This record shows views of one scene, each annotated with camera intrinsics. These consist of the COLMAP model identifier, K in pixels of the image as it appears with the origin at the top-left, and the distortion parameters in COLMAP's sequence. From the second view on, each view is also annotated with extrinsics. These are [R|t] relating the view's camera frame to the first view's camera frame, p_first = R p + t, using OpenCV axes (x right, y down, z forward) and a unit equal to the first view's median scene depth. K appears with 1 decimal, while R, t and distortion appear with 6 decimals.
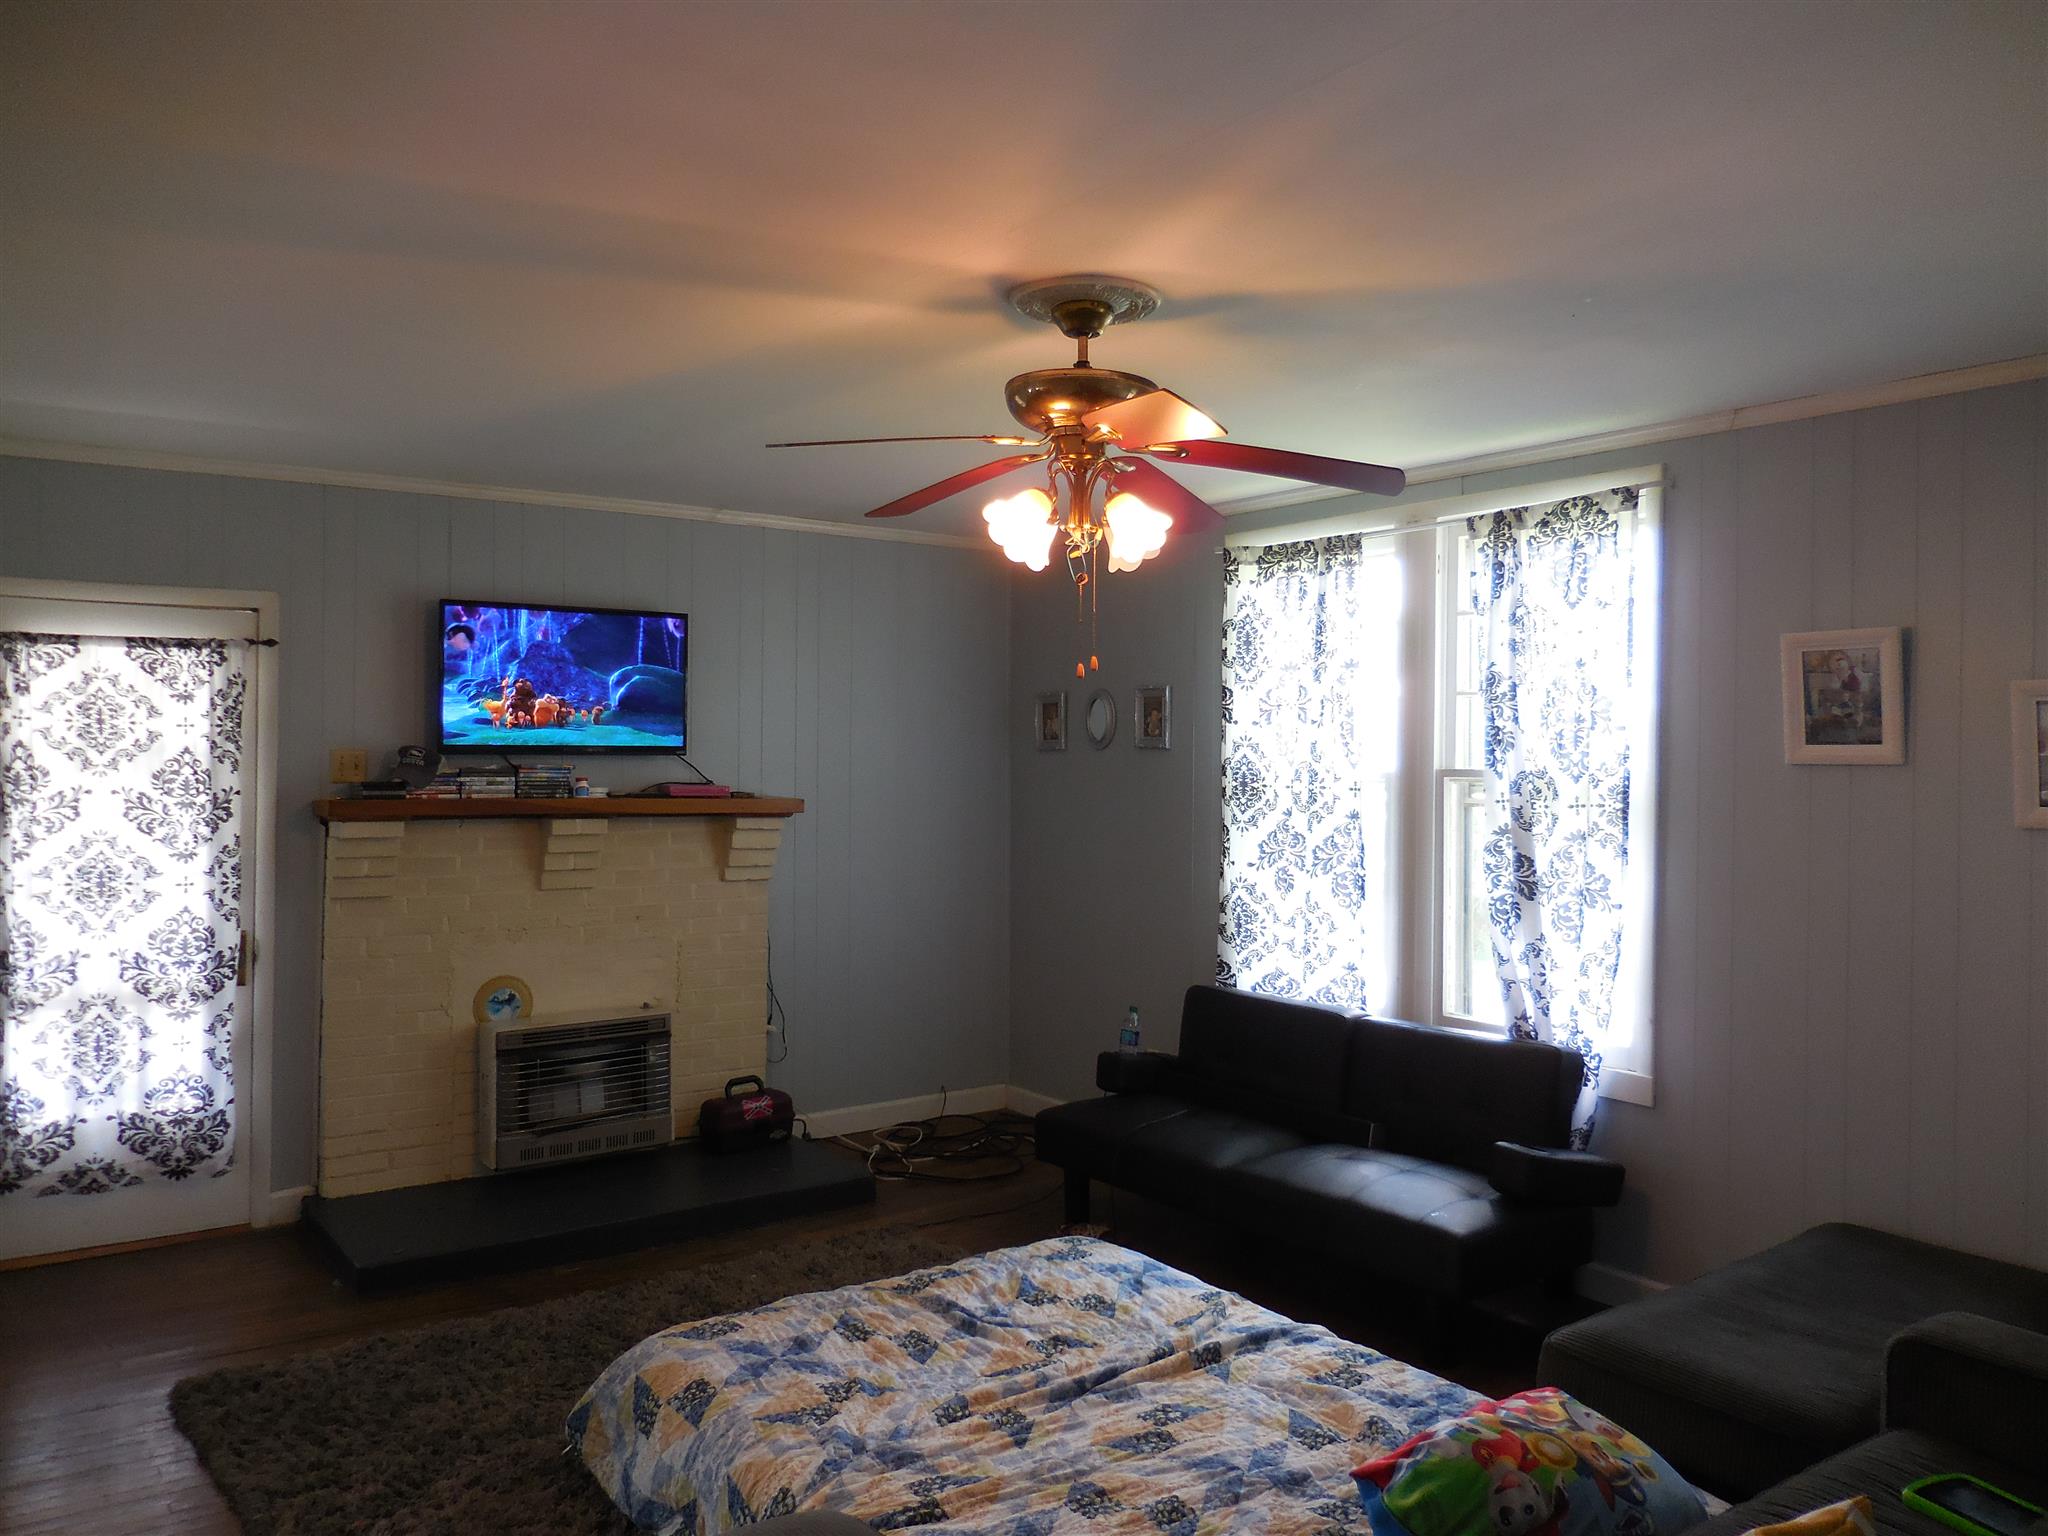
lens RADIAL K [[1523.2, 0, 1016.5], [0, 1523.2, 755.3], [0, 0, 1]] dist [-0.017810, -0.000611]
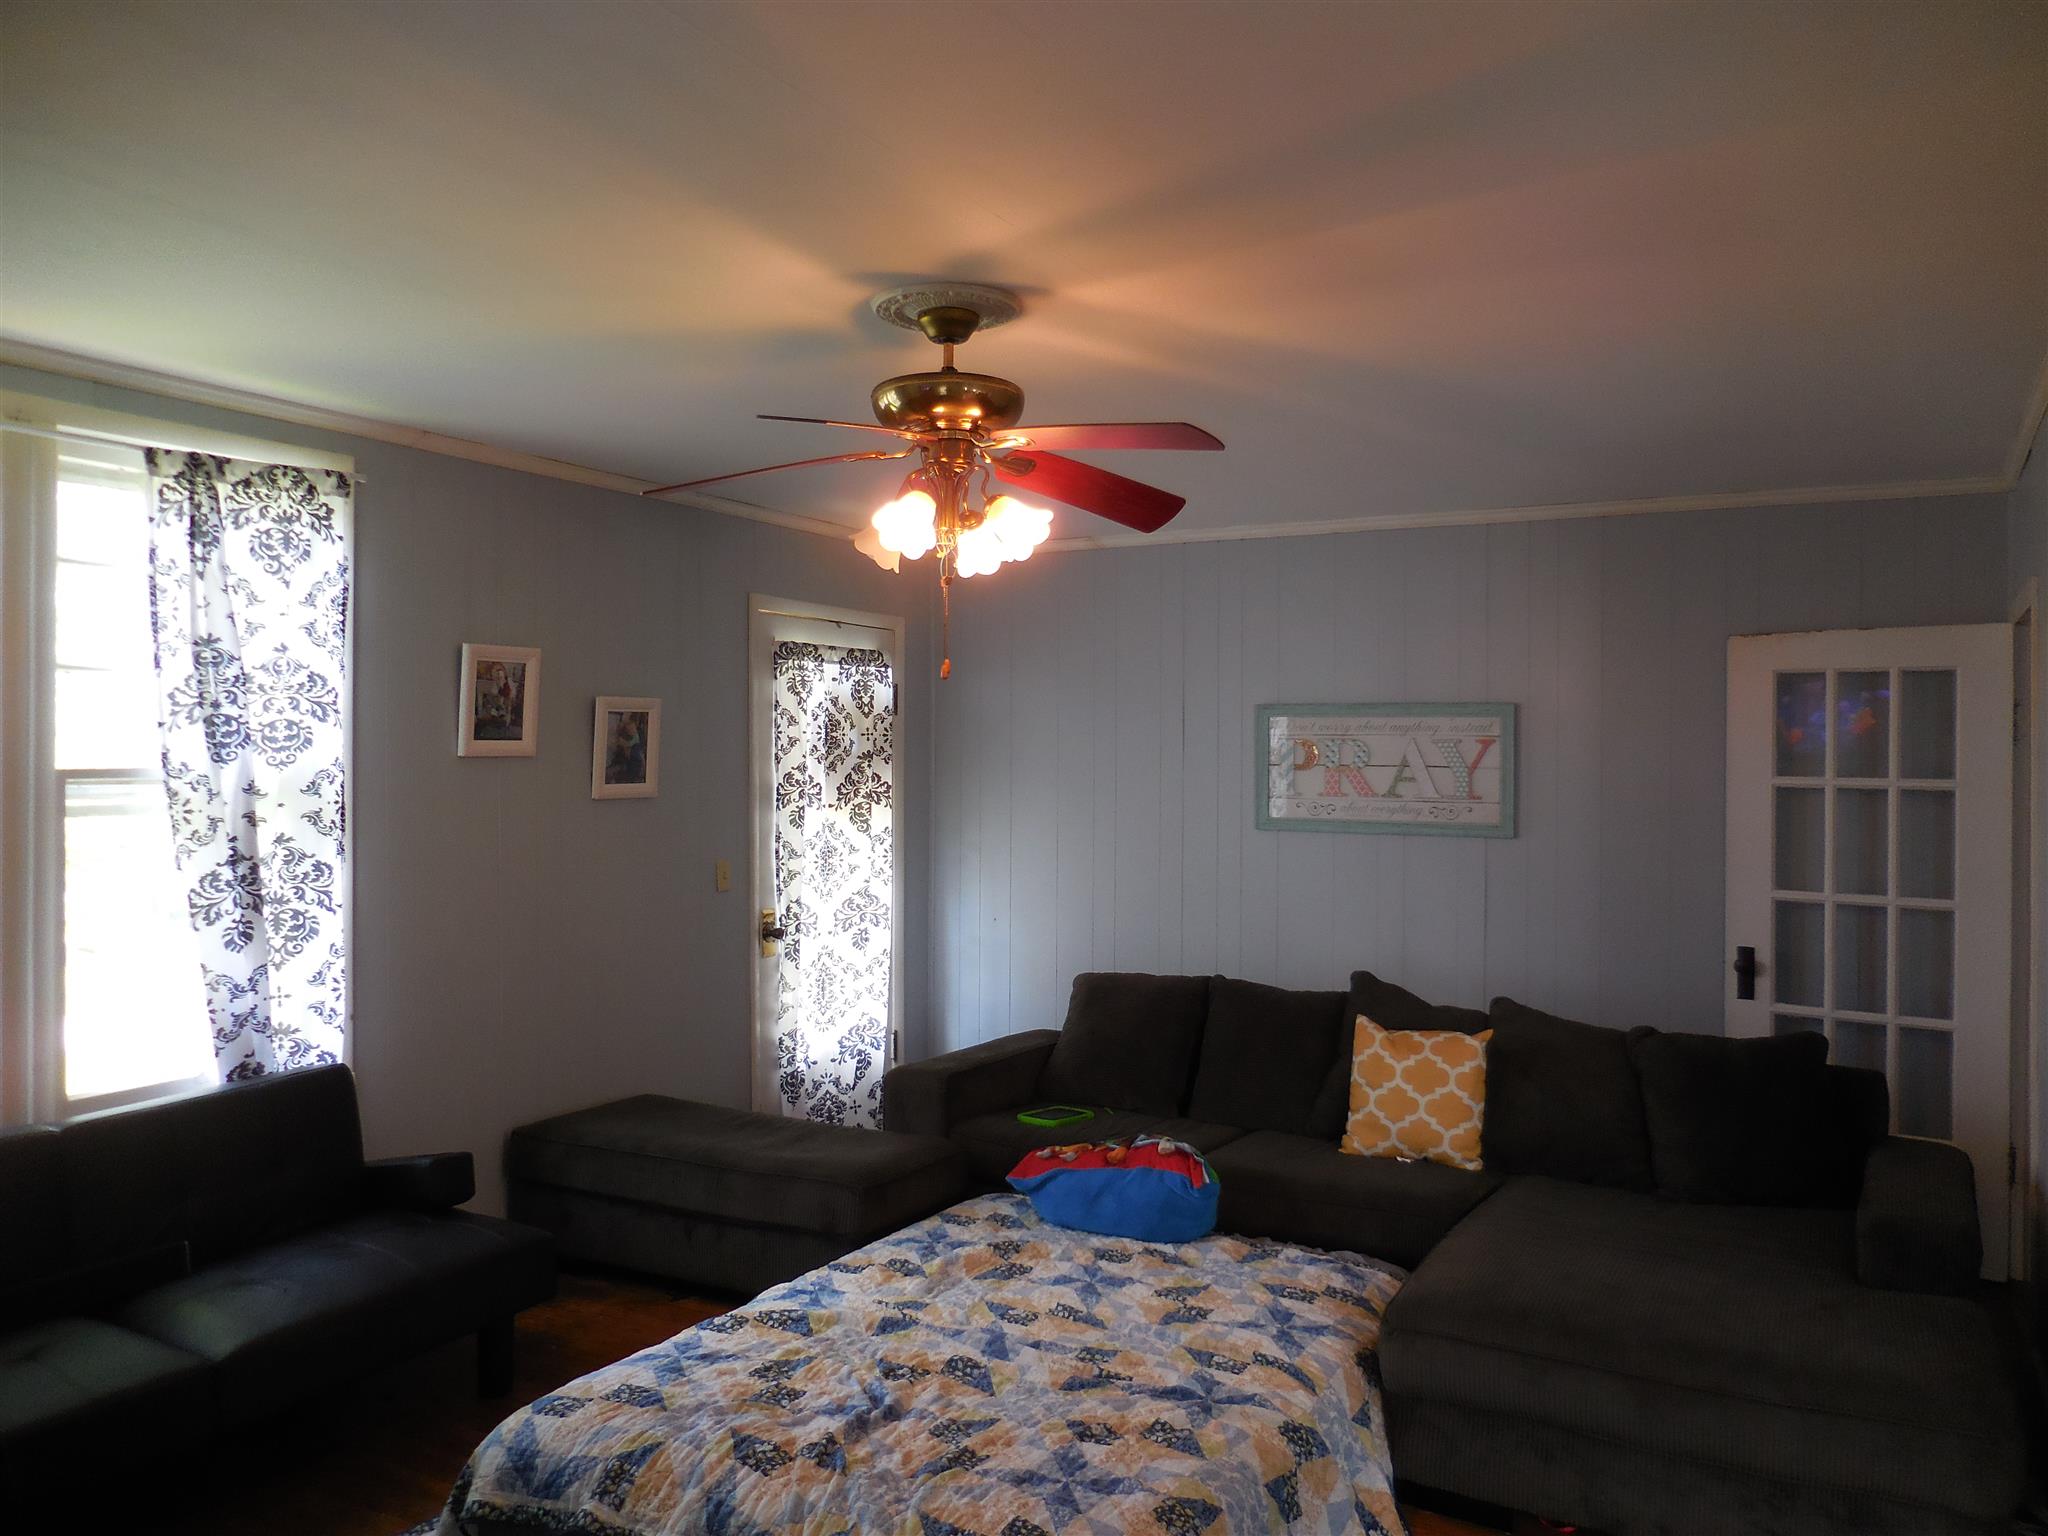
lens RADIAL K [[1523.2, 0, 1016.5], [0, 1523.2, 755.3], [0, 0, 1]] dist [-0.017810, -0.000611]
pose [[-0.392067, -0.009069, 0.919892, -0.728695], [-0.004625, 0.999958, 0.007887, -0.006466], [-0.919925, -0.001163, -0.392092, 1.086135]]
